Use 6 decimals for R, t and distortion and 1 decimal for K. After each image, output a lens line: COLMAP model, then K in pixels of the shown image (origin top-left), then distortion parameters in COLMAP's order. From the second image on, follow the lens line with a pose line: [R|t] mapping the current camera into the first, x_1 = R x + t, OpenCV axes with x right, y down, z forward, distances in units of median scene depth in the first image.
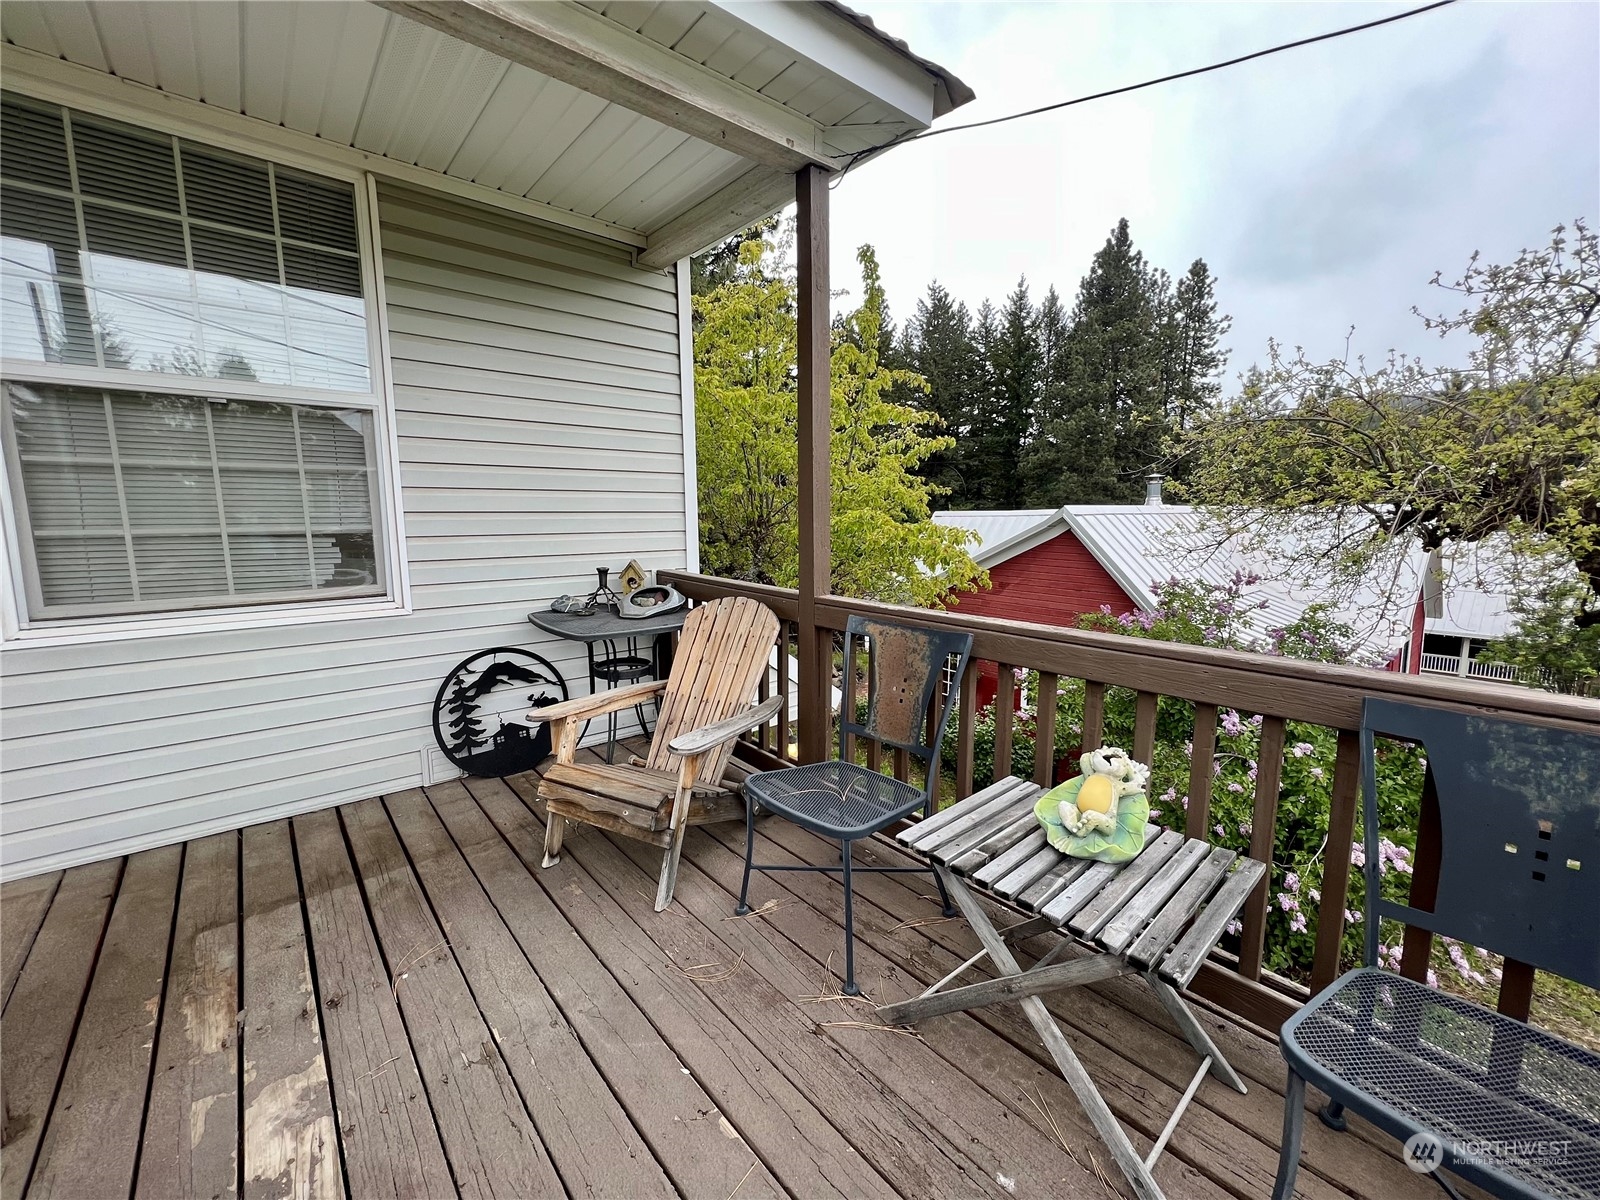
lens RADIAL K [[639.8, 0, 811.4], [0, 639.8, 587.3], [0, 0, 1]] dist [-0.003320, -0.000041]
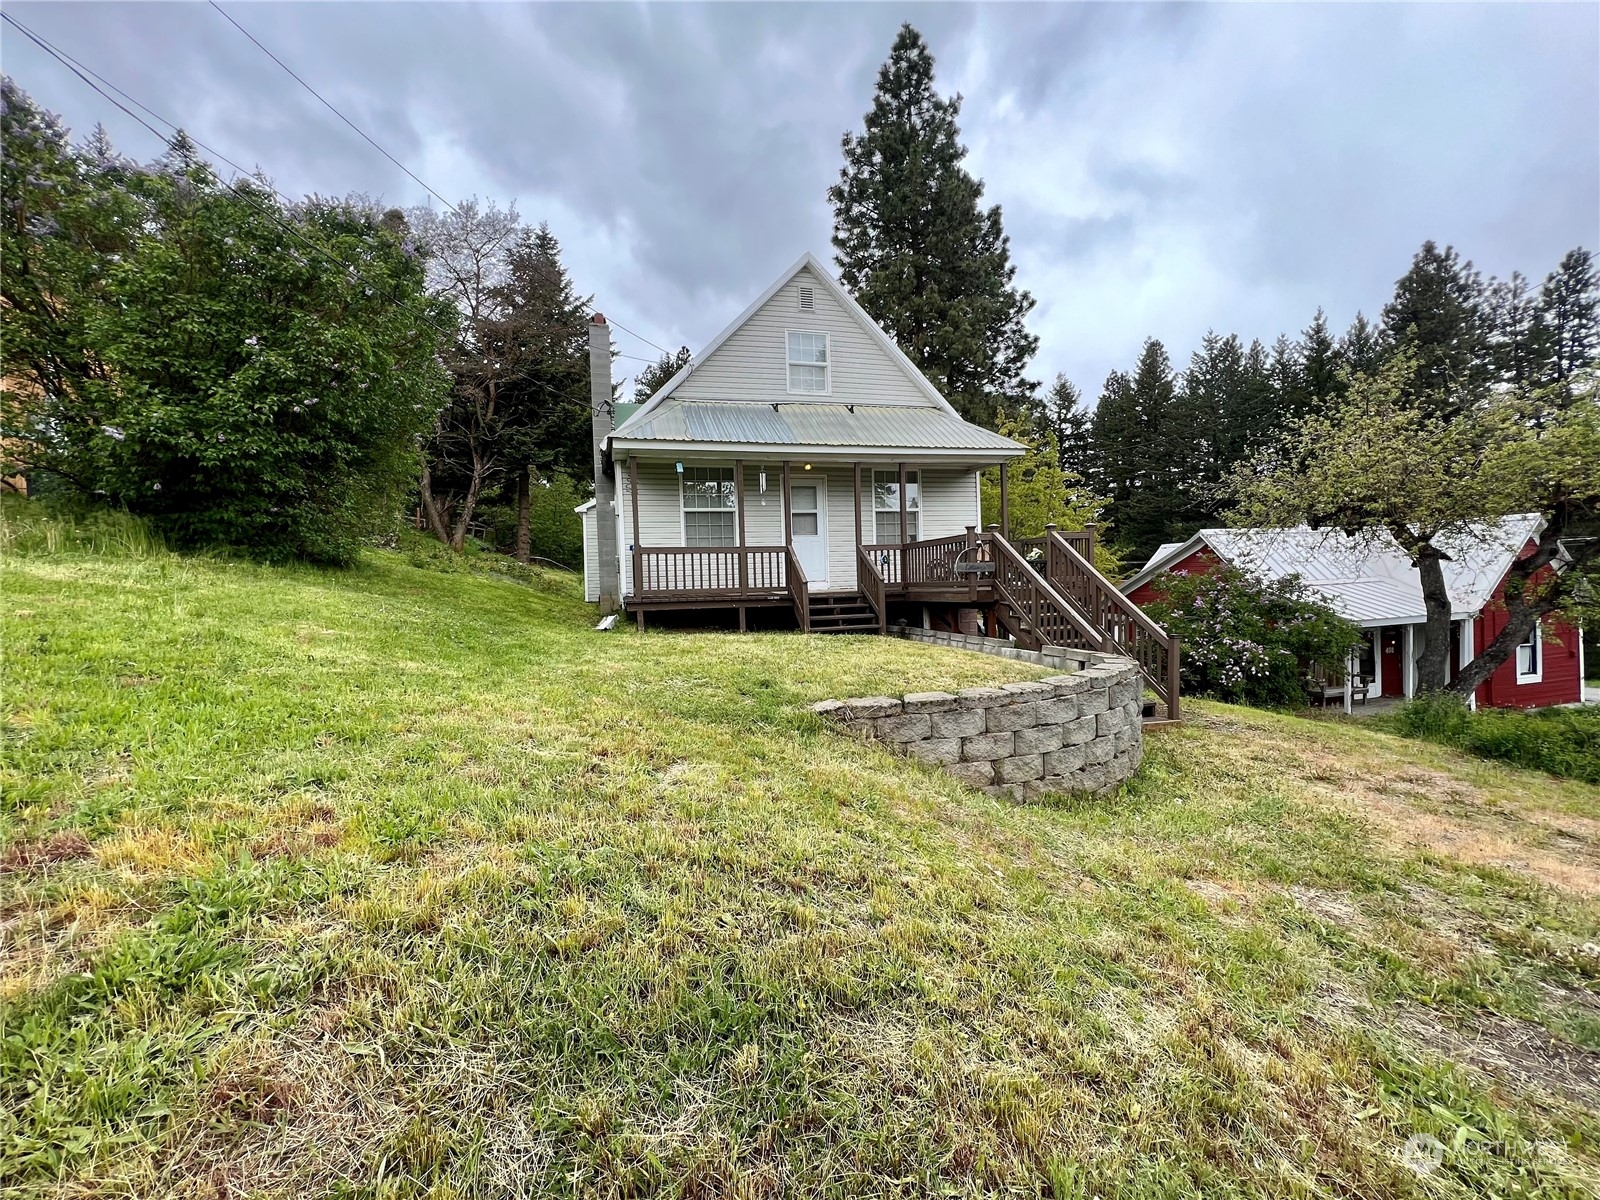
lens RADIAL K [[639.0, 0, 798.7], [0, 639.0, 599.3], [0, 0, 1]] dist [-0.001096, 0.000181]
pose [[0.900782, -0.004719, -0.434245, 0.033517], [-0.025471, 0.997645, -0.063678, 0.038094], [0.433523, 0.068420, 0.898541, -0.193471]]
